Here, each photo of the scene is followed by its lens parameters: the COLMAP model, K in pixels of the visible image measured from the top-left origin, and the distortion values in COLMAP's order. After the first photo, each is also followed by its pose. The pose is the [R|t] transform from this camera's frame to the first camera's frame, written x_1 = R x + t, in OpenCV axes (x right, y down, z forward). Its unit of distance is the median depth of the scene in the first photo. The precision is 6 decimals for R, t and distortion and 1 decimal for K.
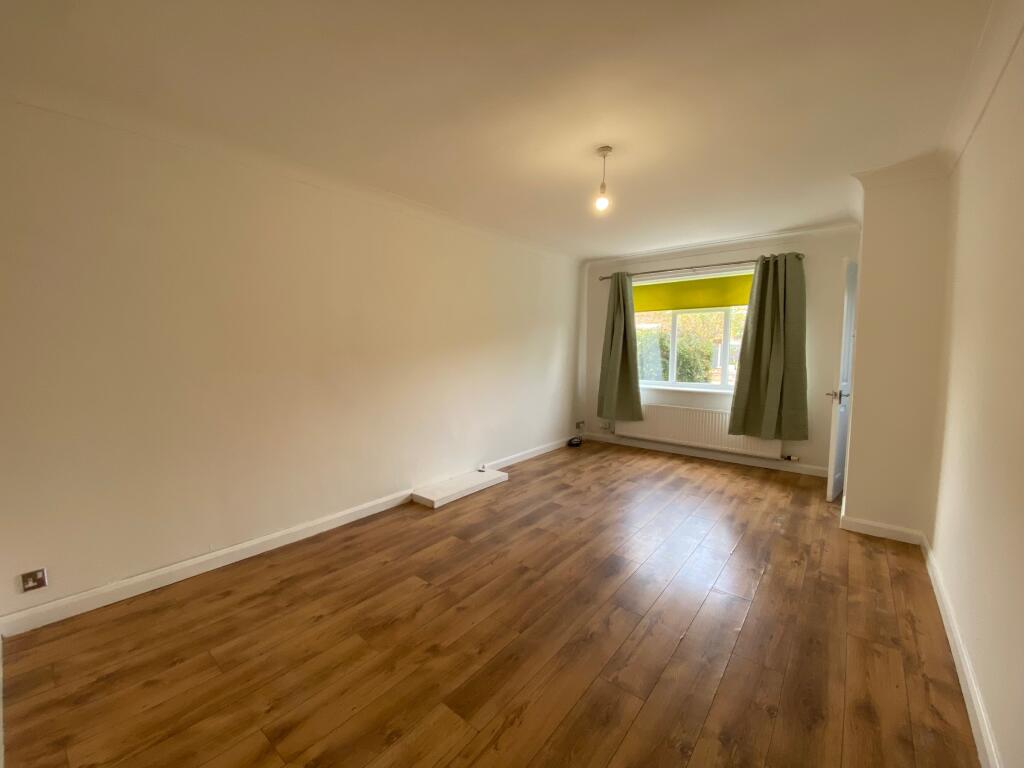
lens RADIAL K [[414.3, 0, 512.1], [0, 414.3, 380.0], [0, 0, 1]] dist [0.021559, -0.021102]
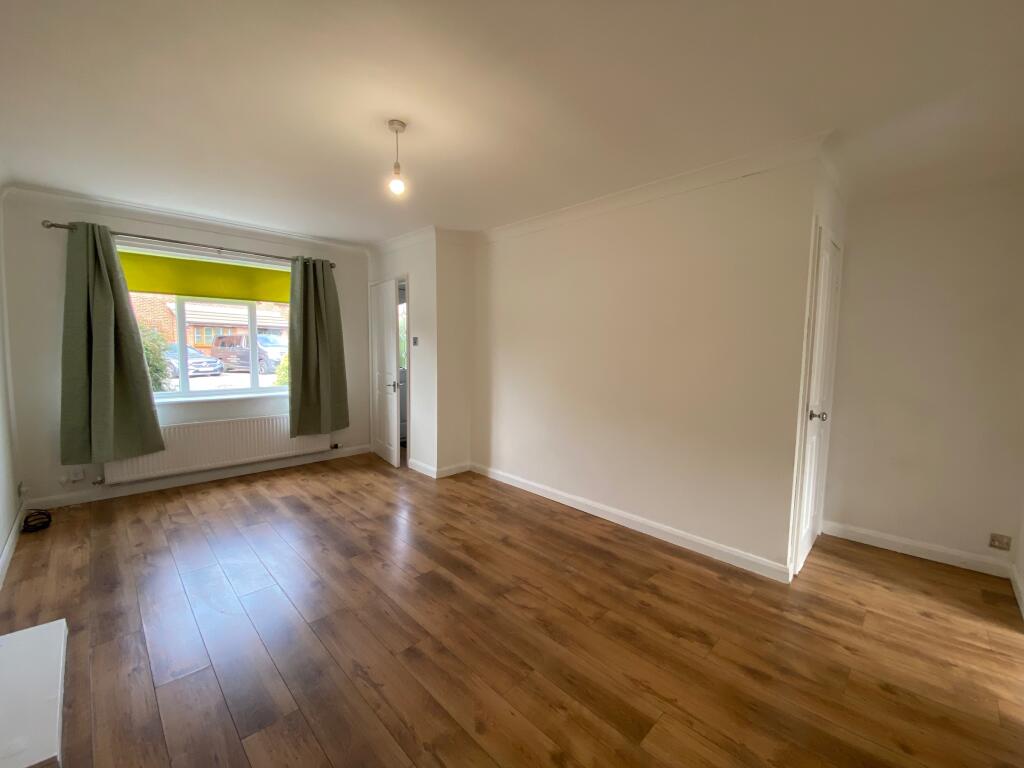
lens RADIAL K [[414.3, 0, 512.1], [0, 414.3, 380.0], [0, 0, 1]] dist [0.021559, -0.021102]
pose [[0.105539, -0.083425, 0.990910, -0.371074], [0.062970, 0.995035, 0.077066, -0.044755], [-0.992419, 0.054264, 0.110268, 0.401402]]
